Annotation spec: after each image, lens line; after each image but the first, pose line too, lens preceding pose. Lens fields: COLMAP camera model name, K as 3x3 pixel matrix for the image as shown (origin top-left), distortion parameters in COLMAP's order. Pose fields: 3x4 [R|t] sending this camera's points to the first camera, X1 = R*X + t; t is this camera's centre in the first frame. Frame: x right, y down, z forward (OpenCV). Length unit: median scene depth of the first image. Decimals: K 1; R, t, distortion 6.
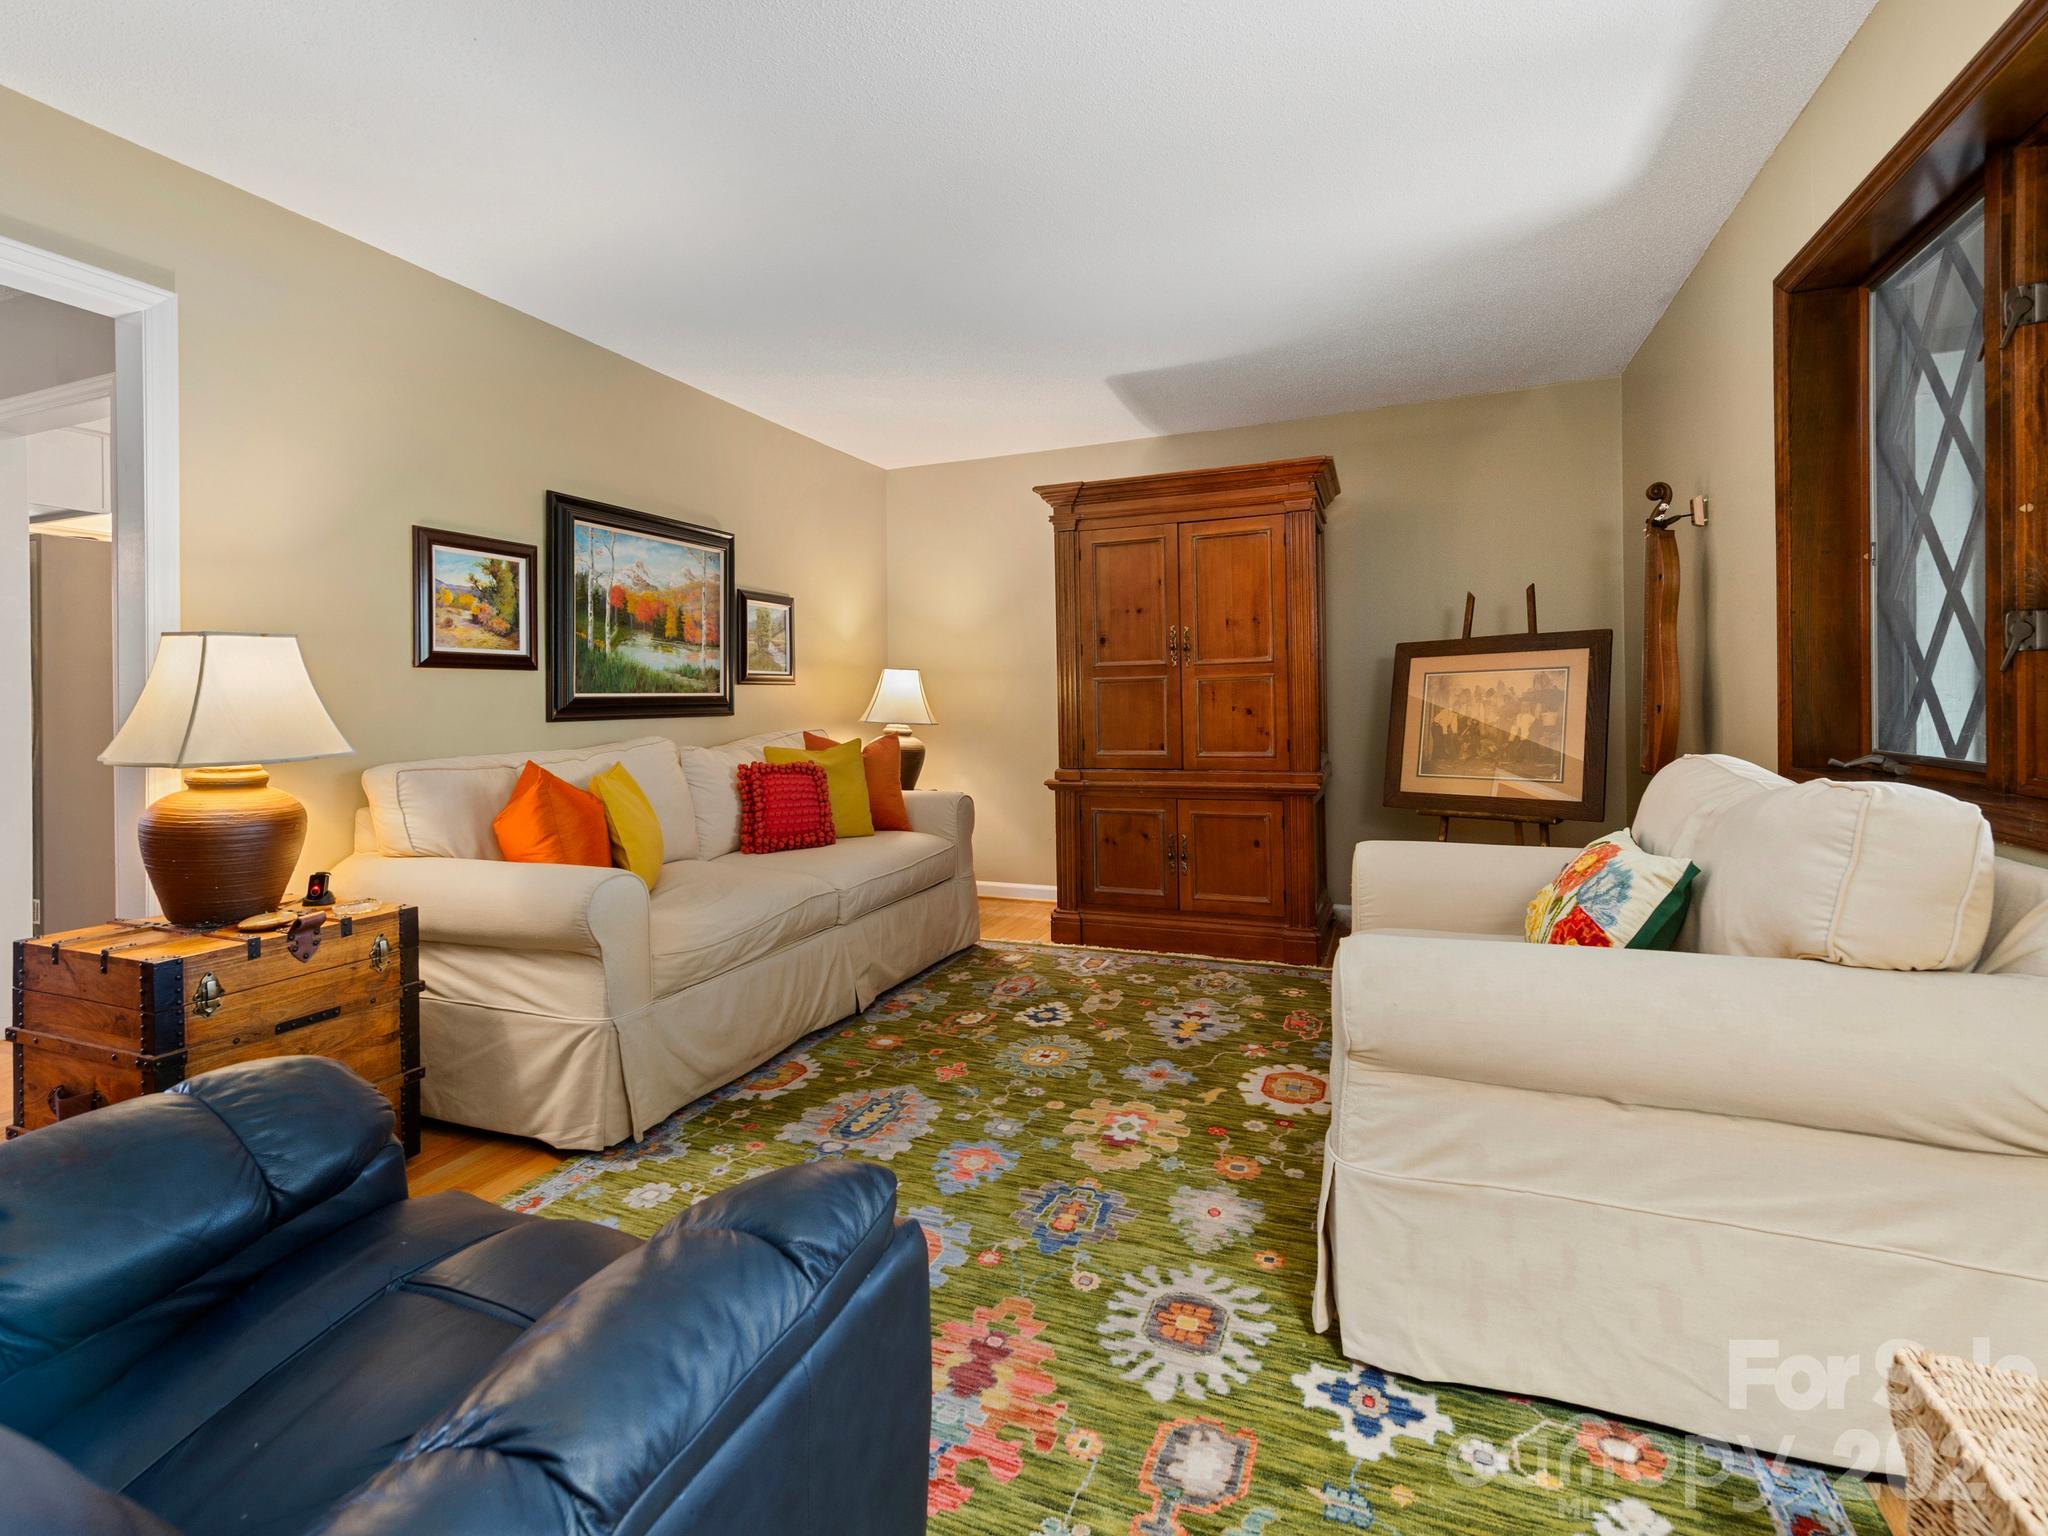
lens RADIAL K [[930.6, 0, 1029.1], [0, 930.6, 705.6], [0, 0, 1]] dist [0.015353, -0.000851]
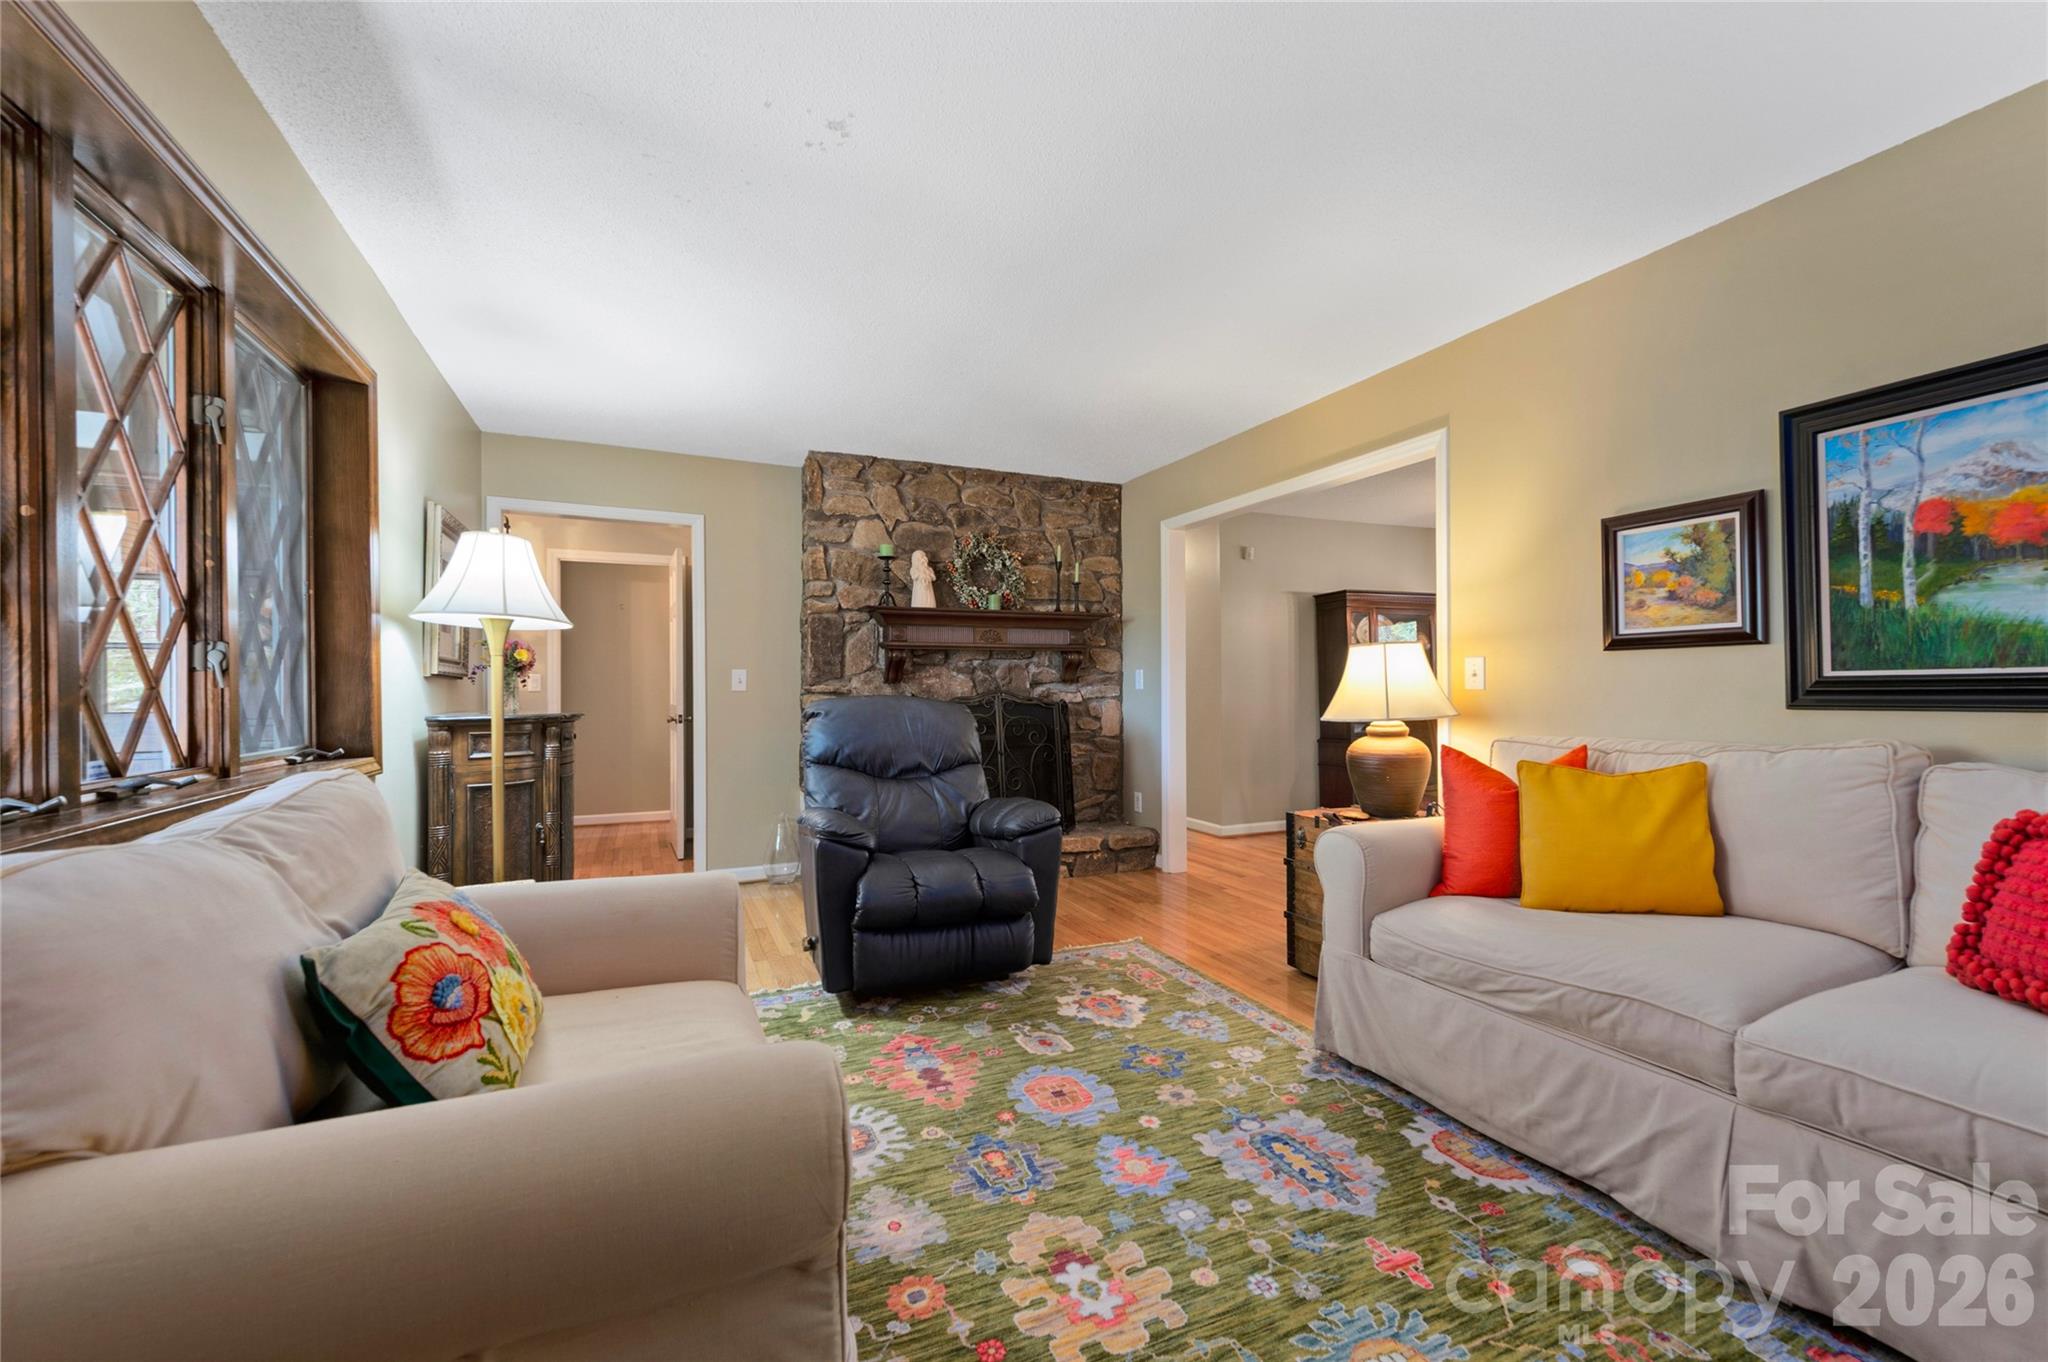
lens RADIAL K [[833.5, 0, 1007.5], [0, 833.5, 686.0], [0, 0, 1]] dist [0.008997, -0.000461]
pose [[-0.709526, 0.015115, -0.704517, 0.532756], [0.011262, 0.999885, 0.010110, -0.019439], [0.704589, -0.000760, -0.709615, 1.260963]]
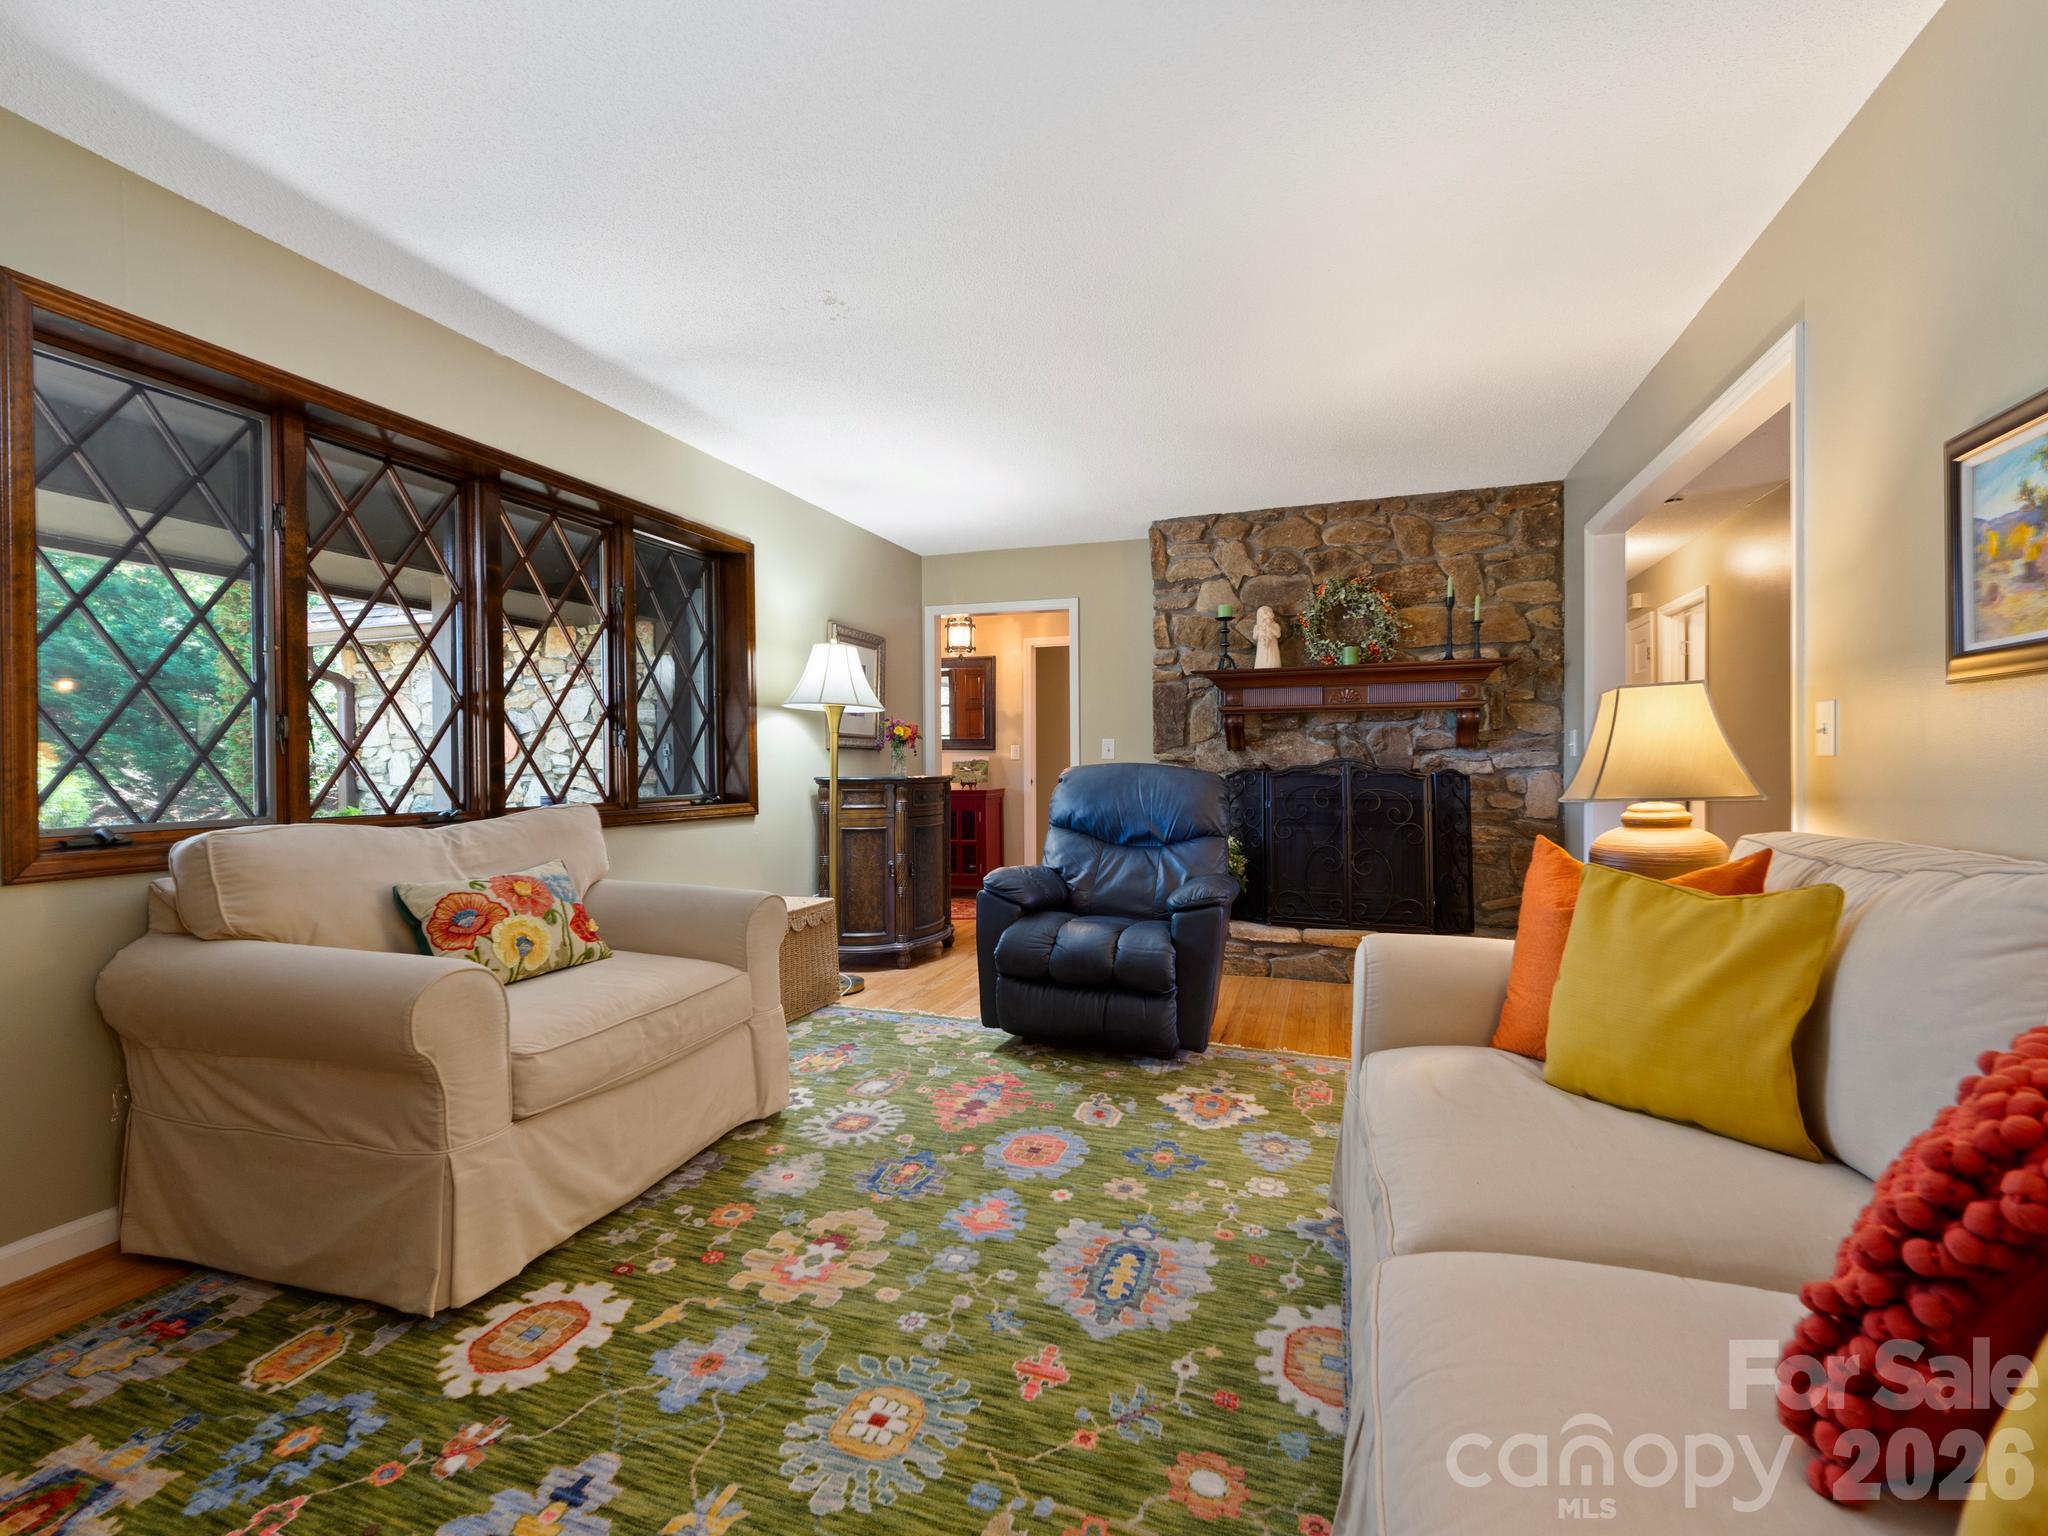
lens RADIAL K [[895.6, 0, 1013.5], [0, 895.6, 769.6], [0, 0, 1]] dist [0.023899, -0.010264]
pose [[-0.999402, 0.019163, -0.028780, -0.057186], [0.018727, 0.999707, 0.015355, -0.008057], [0.029066, 0.014807, -0.999468, 1.628640]]
